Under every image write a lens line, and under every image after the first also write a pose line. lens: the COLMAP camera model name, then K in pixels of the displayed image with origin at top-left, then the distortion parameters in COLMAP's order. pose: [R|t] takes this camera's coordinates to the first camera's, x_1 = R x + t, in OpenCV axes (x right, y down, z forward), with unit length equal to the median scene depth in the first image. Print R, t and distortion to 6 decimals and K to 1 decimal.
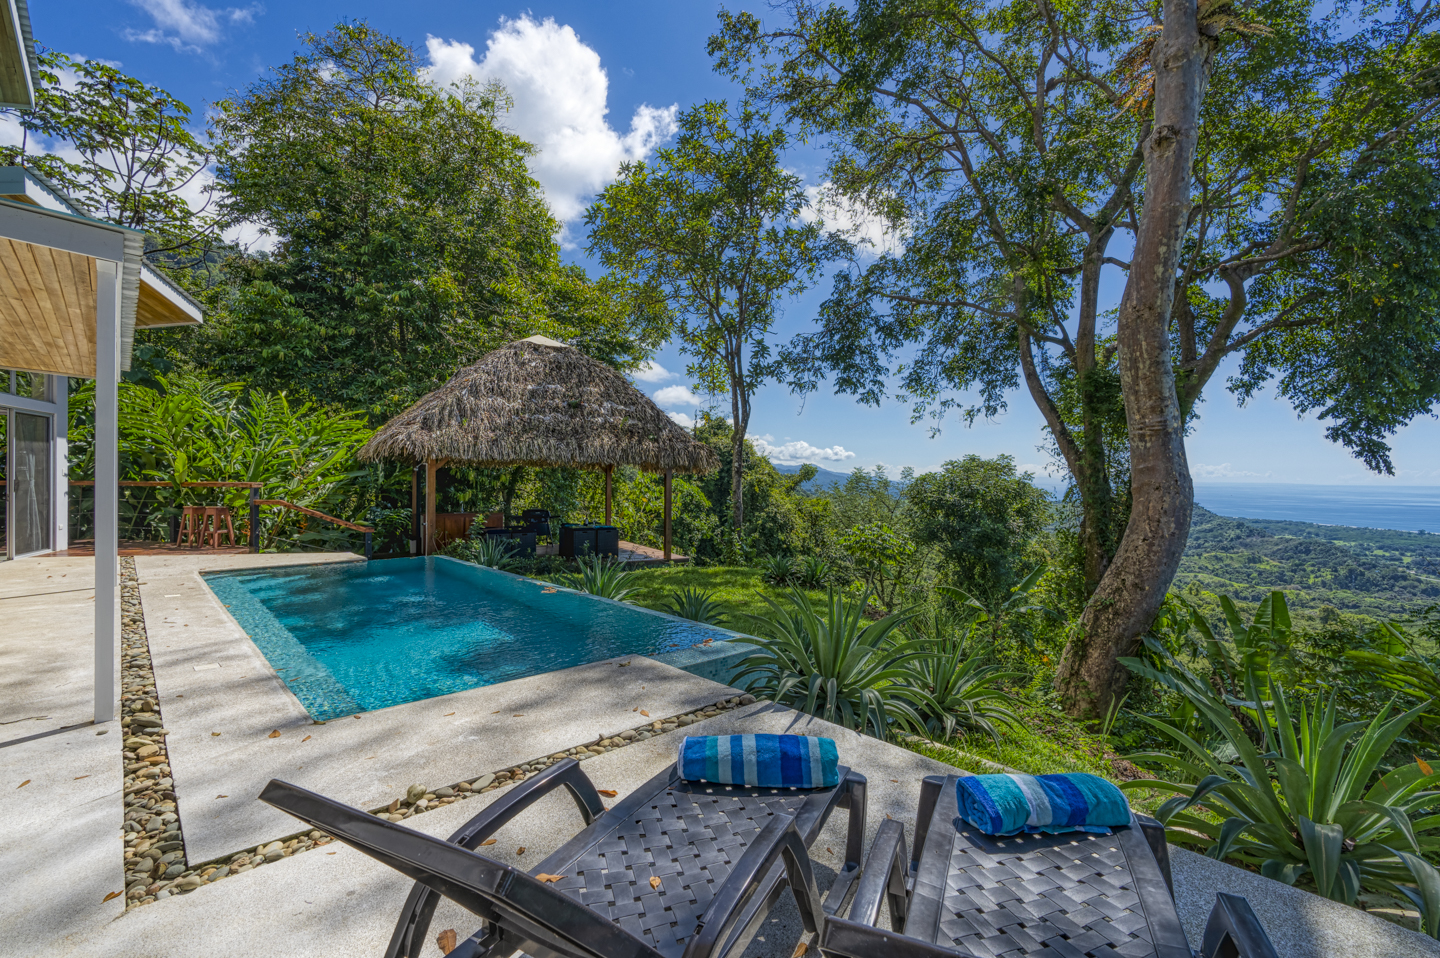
lens RADIAL K [[653.5, 0, 718.1], [0, 653.5, 477.9], [0, 0, 1]] dist [-0.008619, 0.004312]
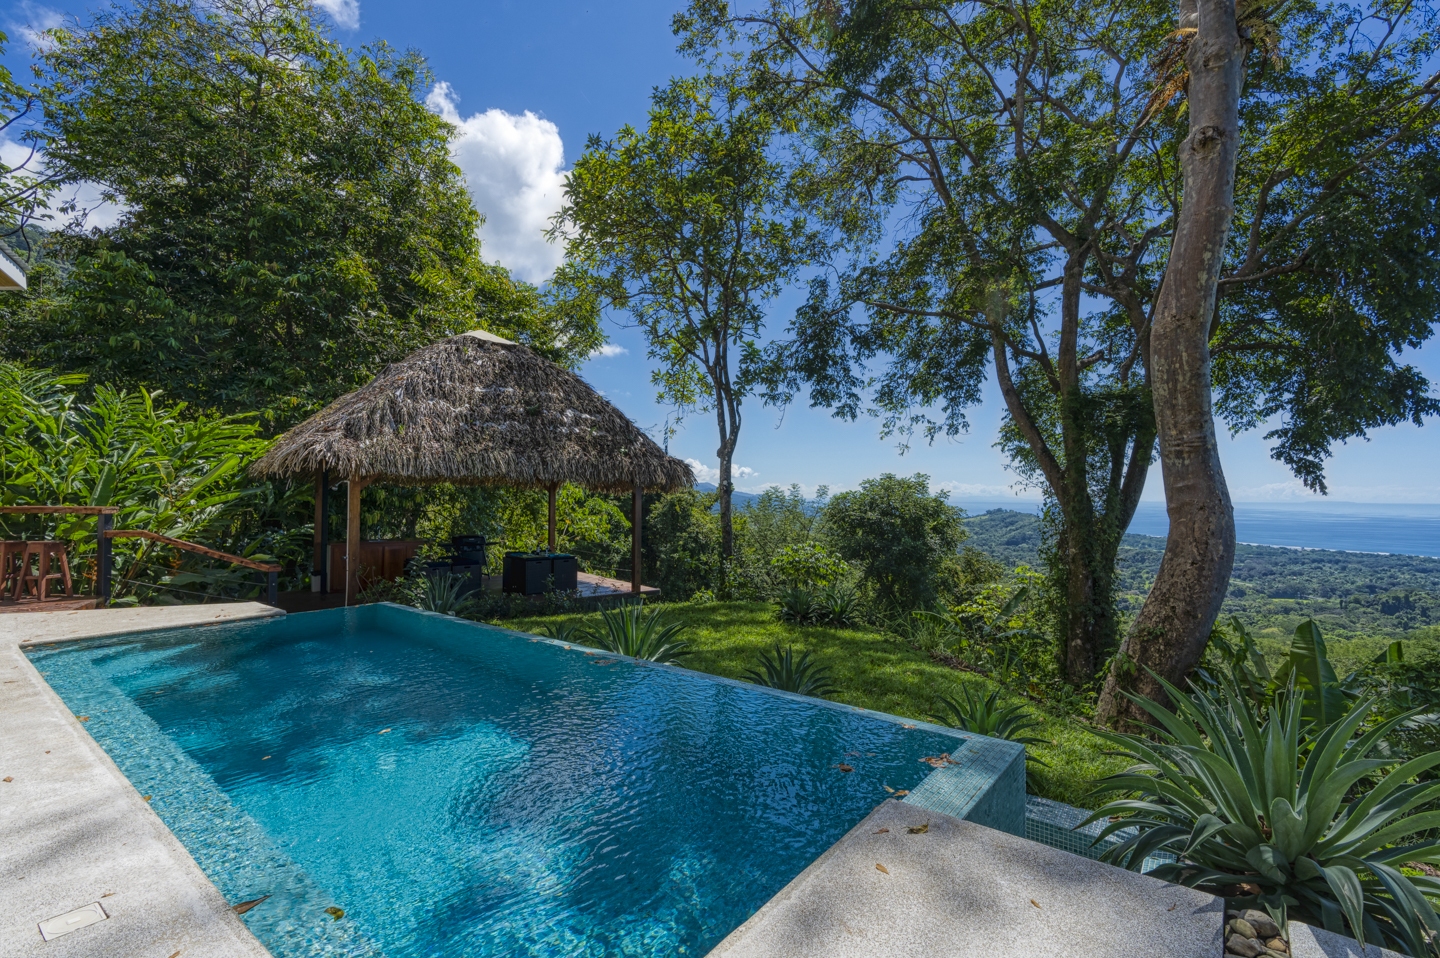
lens RADIAL K [[652.3, 0, 719.0], [0, 652.3, 476.7], [0, 0, 1]] dist [-0.007823, 0.004126]
pose [[0.987019, 0.002145, 0.160587, -0.100410], [0.002735, 0.999541, -0.030160, -0.001773], [-0.160578, 0.030208, 0.986561, 0.114269]]
